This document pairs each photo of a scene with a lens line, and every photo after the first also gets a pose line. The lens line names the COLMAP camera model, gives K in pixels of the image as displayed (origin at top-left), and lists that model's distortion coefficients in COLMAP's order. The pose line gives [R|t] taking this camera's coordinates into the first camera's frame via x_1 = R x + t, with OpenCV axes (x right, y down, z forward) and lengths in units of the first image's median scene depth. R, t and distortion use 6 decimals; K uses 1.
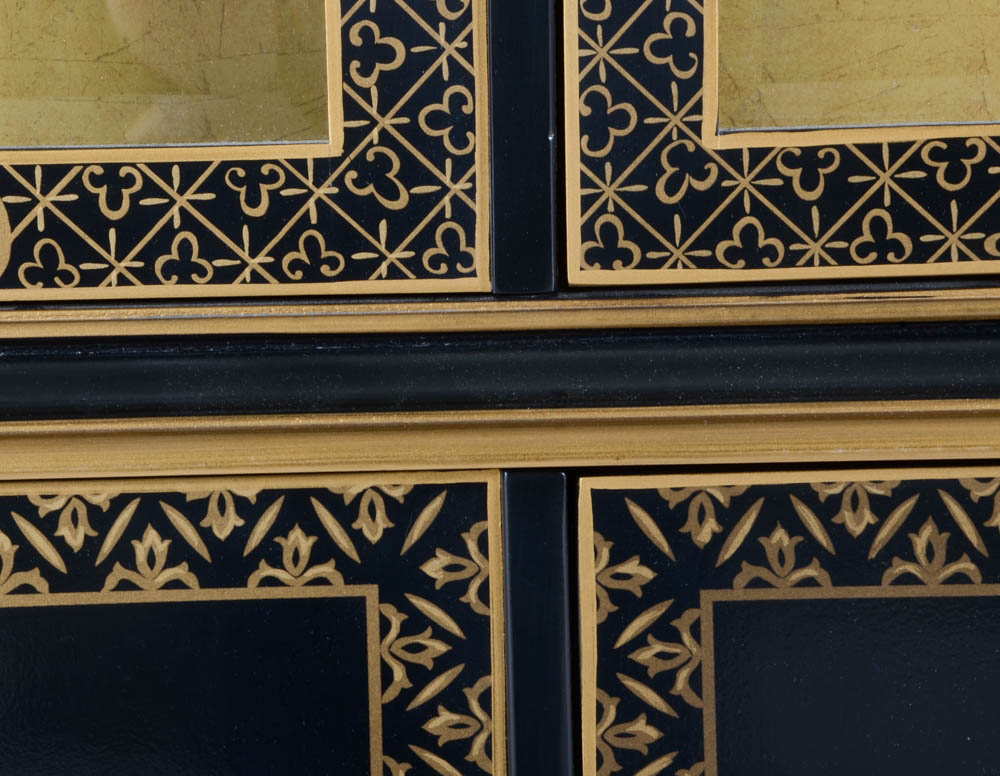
lens RADIAL K [[3813.8, 0, 445.8], [0, 3813.8, 420.9], [0, 0, 1]] dist [0.665067, 0.000000]
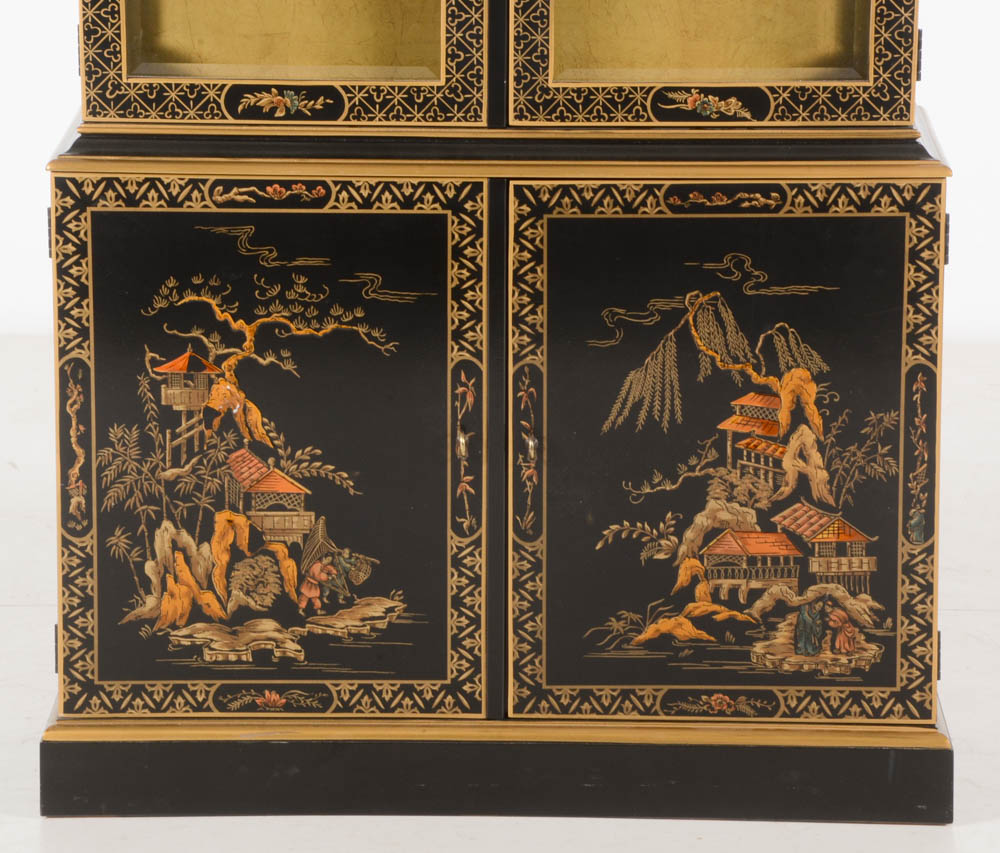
lens RADIAL K [[5212.8, 0, 493.8], [0, 5212.8, 442.4], [0, 0, 1]] dist [1.376812, 0.000000]
pose [[0.999515, 0.031074, -0.002247, 0.038002], [-0.031036, 0.999404, 0.015099, 0.180536], [0.002715, -0.015022, 0.999883, -3.751862]]
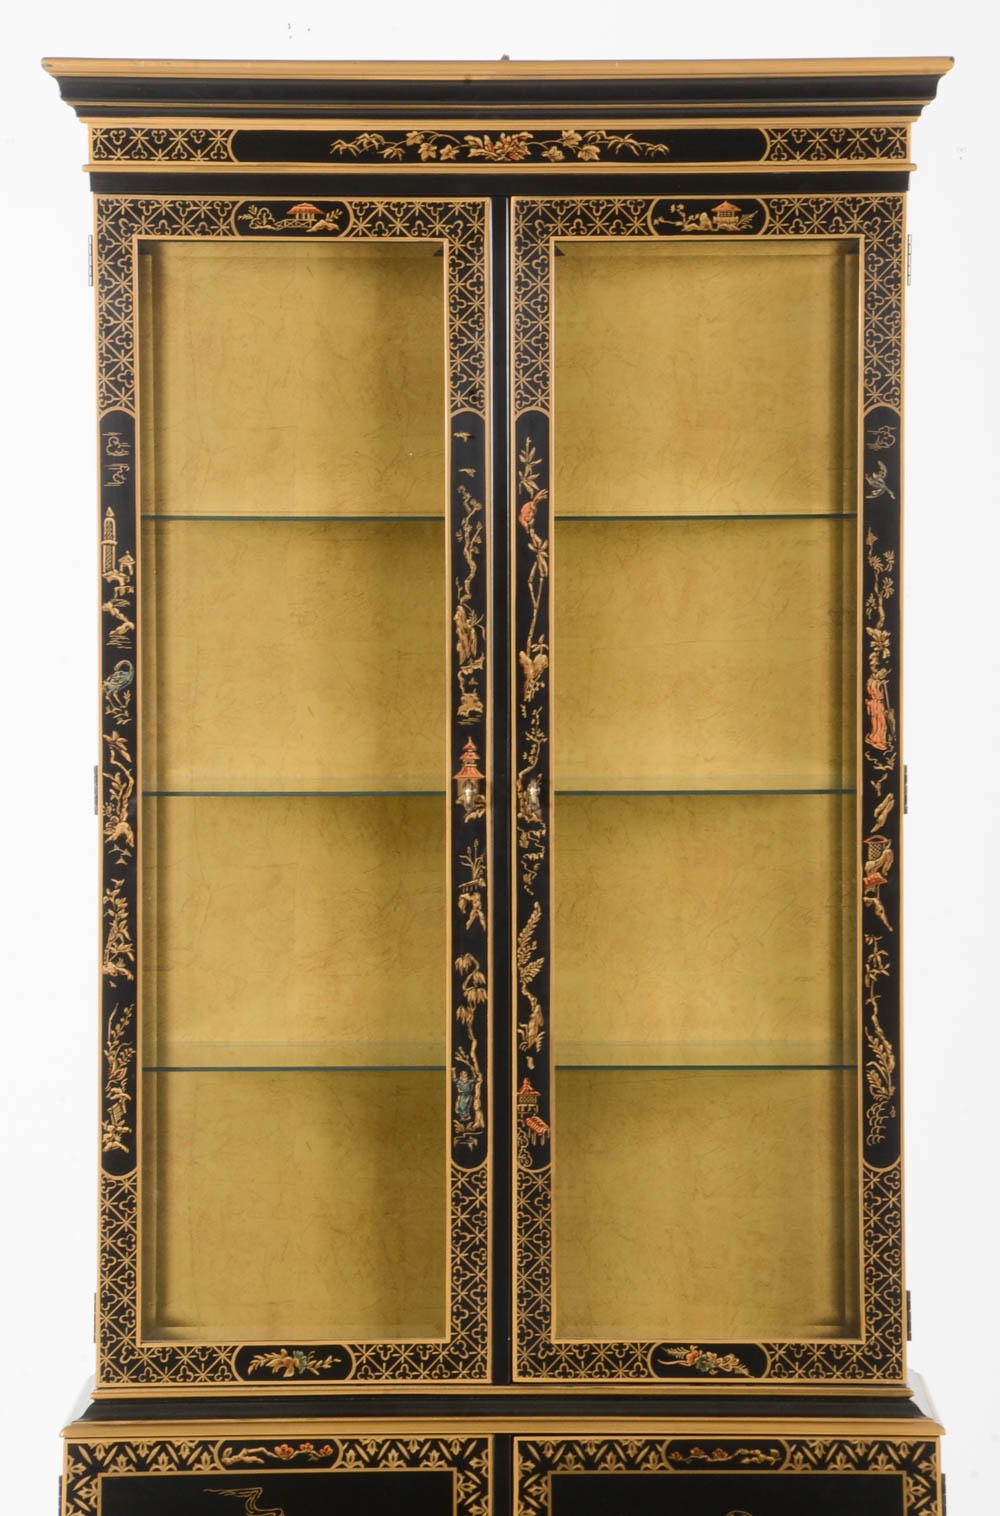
lens RADIAL K [[5912.5, 0, 523.7], [0, 5912.5, 774.7], [0, 0, 1]] dist [1.142384, 0.000000]
pose [[0.999723, 0.023531, 0.000259, 0.027526], [-0.023191, 0.987030, -0.158849, 0.289869], [-0.003993, 0.158799, 0.987303, -4.564407]]
